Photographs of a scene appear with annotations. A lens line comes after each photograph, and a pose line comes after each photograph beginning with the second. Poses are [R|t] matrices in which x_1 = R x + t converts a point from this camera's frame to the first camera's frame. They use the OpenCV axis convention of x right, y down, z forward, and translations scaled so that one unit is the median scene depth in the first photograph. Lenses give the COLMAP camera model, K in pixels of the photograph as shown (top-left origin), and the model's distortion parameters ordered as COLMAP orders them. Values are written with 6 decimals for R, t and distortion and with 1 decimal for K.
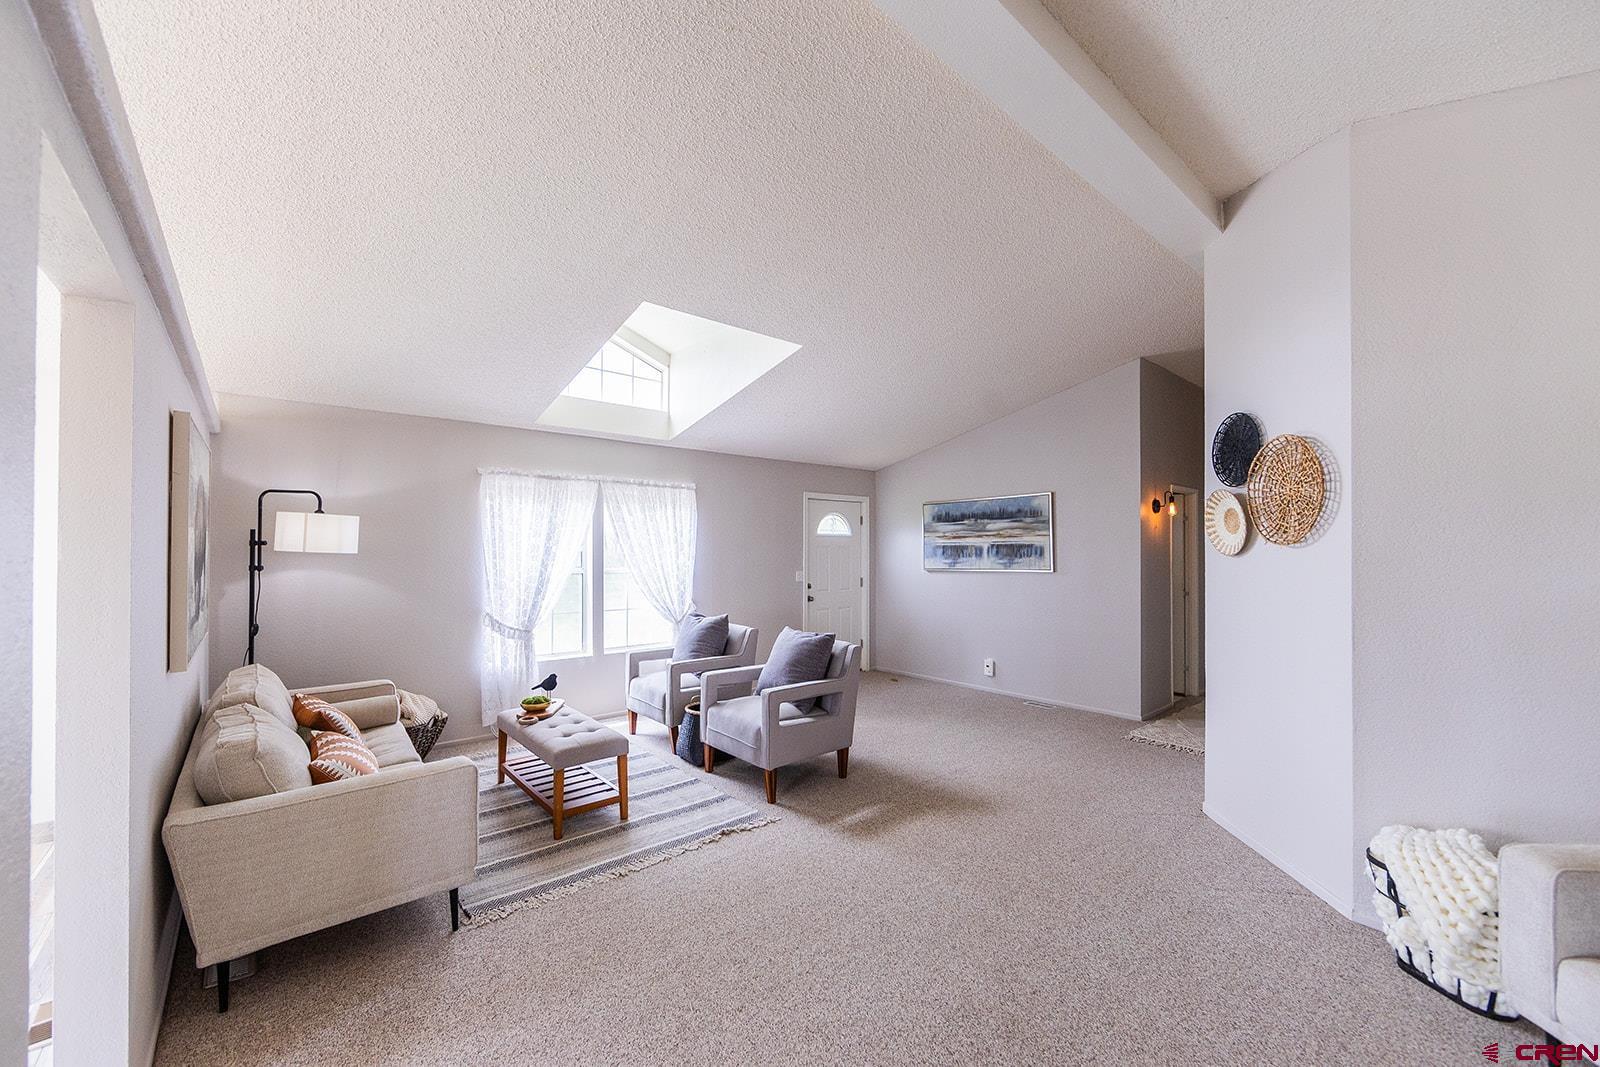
lens RADIAL K [[637.6, 0, 798.2], [0, 637.6, 538.6], [0, 0, 1]] dist [-0.001539, -0.000221]
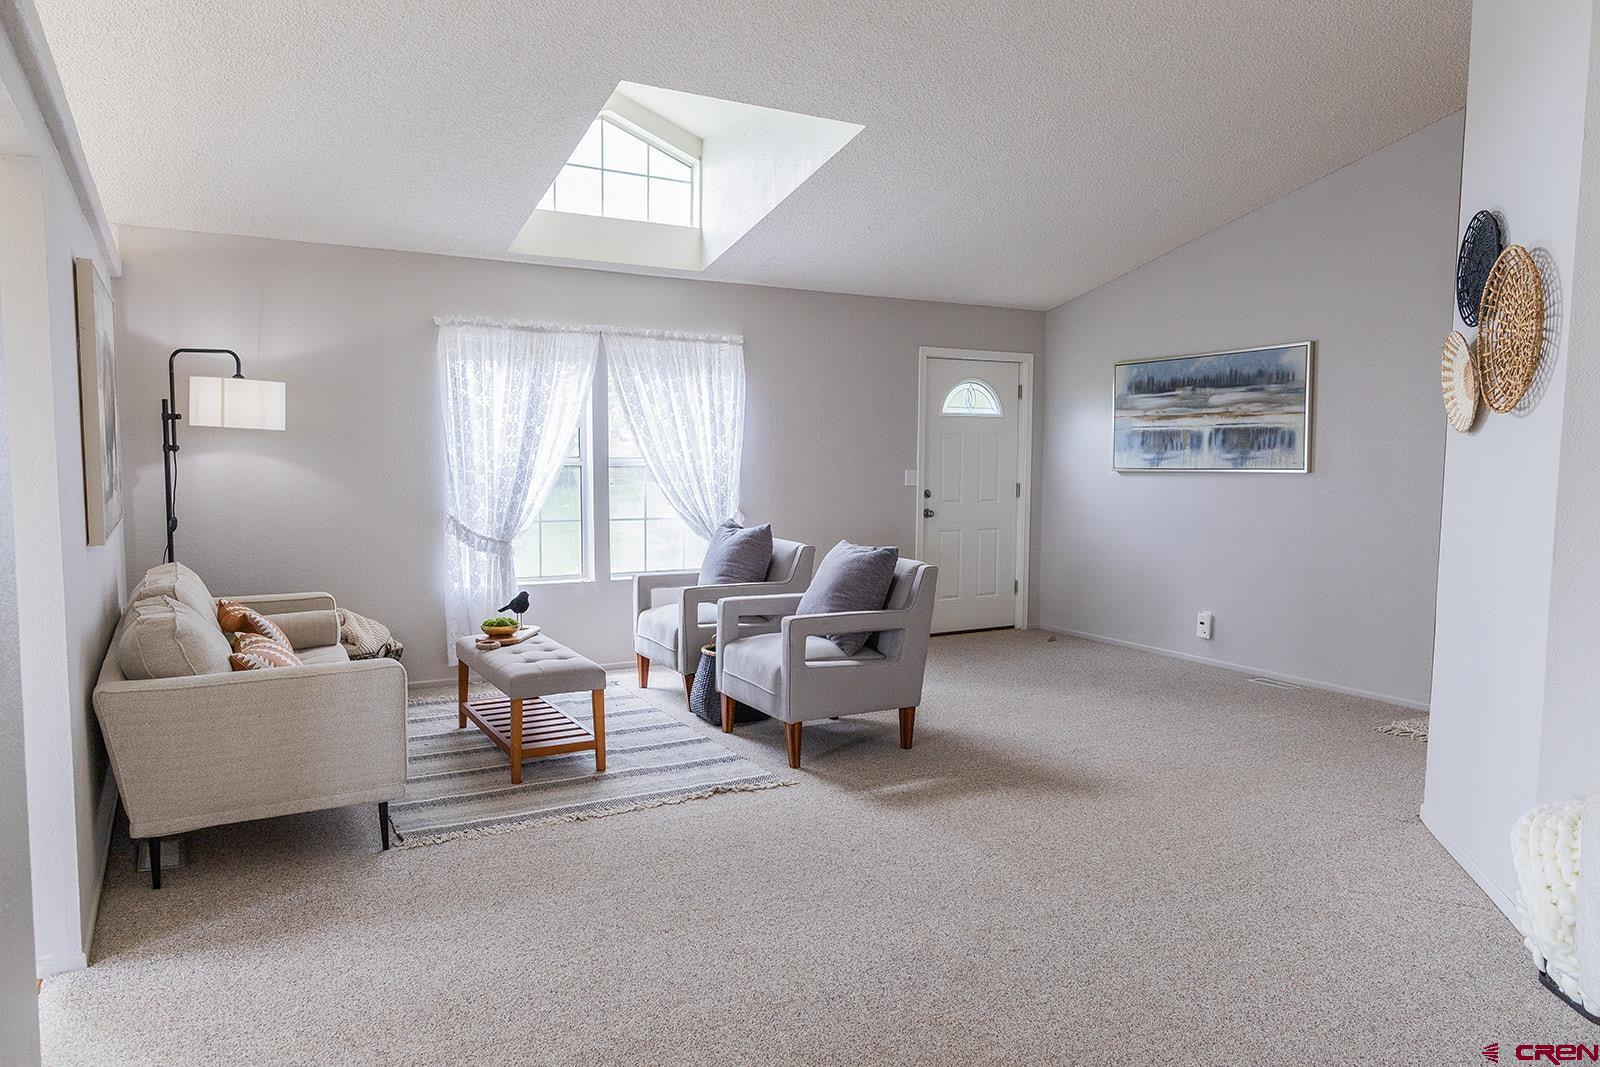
lens RADIAL K [[1096.9, 0, 804.5], [0, 1096.9, 533.1], [0, 0, 1]] dist [0.014836, -0.004401]
pose [[0.981967, 0.020252, -0.187962, 0.184137], [-0.003116, 0.995844, 0.091020, 0.023228], [0.189025, -0.088793, 0.977950, -0.203440]]
